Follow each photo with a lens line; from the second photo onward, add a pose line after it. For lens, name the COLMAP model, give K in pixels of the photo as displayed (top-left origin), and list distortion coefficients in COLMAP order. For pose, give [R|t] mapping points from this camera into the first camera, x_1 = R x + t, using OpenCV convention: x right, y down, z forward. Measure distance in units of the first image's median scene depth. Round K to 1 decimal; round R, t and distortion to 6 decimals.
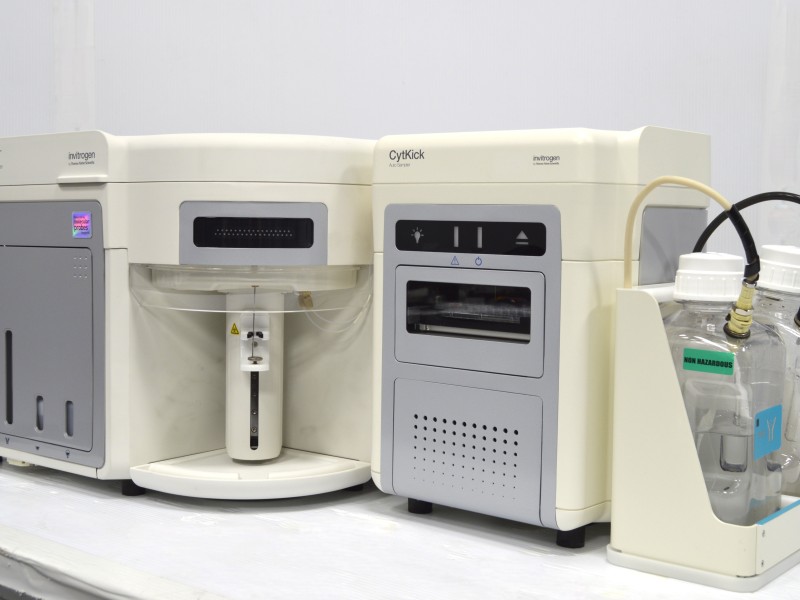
lens RADIAL K [[1149.3, 0, 400.2], [0, 1149.3, 300.5], [0, 0, 1]] dist [-0.037909, 0.000000]
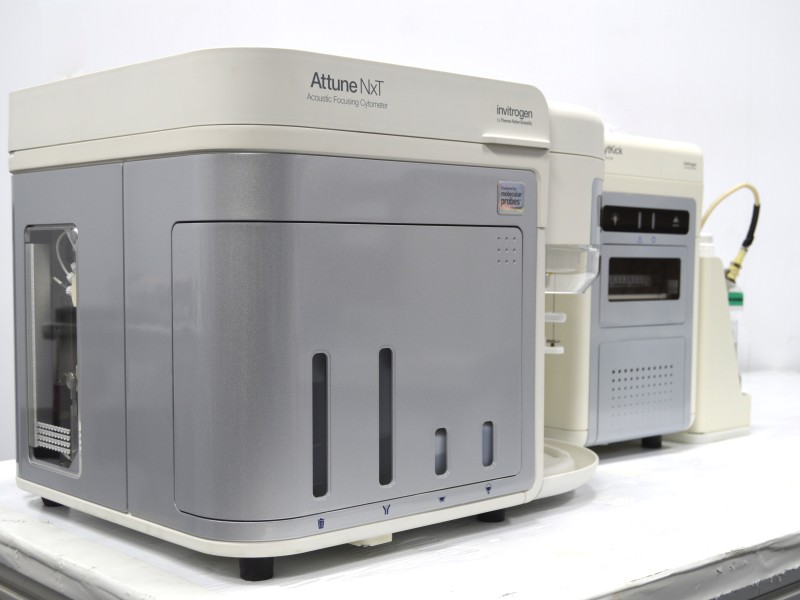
lens RADIAL K [[1149.3, 0, 410.5], [0, 1149.3, 337.0], [0, 0, 1]] dist [-0.037909, 0.000000]
pose [[0.145387, -0.080492, 0.986095, -1.184083], [0.064016, 0.995362, 0.071811, -0.033467], [-0.987302, 0.052685, 0.149865, 1.029584]]
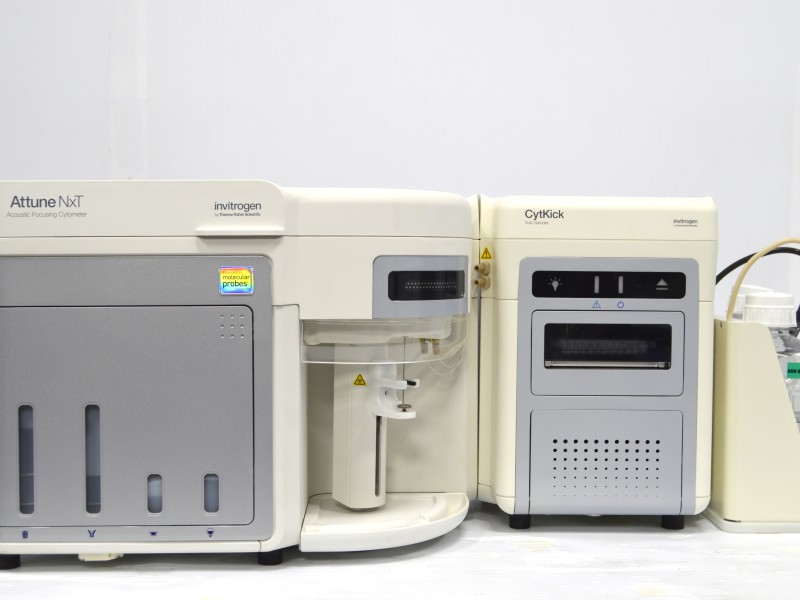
lens RADIAL K [[1090.4, 0, 403.0], [0, 1090.4, 299.0], [0, 0, 1]] dist [-0.036695, 0.000000]
pose [[0.764137, -0.034274, 0.644143, -0.801493], [0.050435, 0.998705, -0.006691, -0.041759], [-0.643080, 0.037601, 0.764876, 0.259512]]
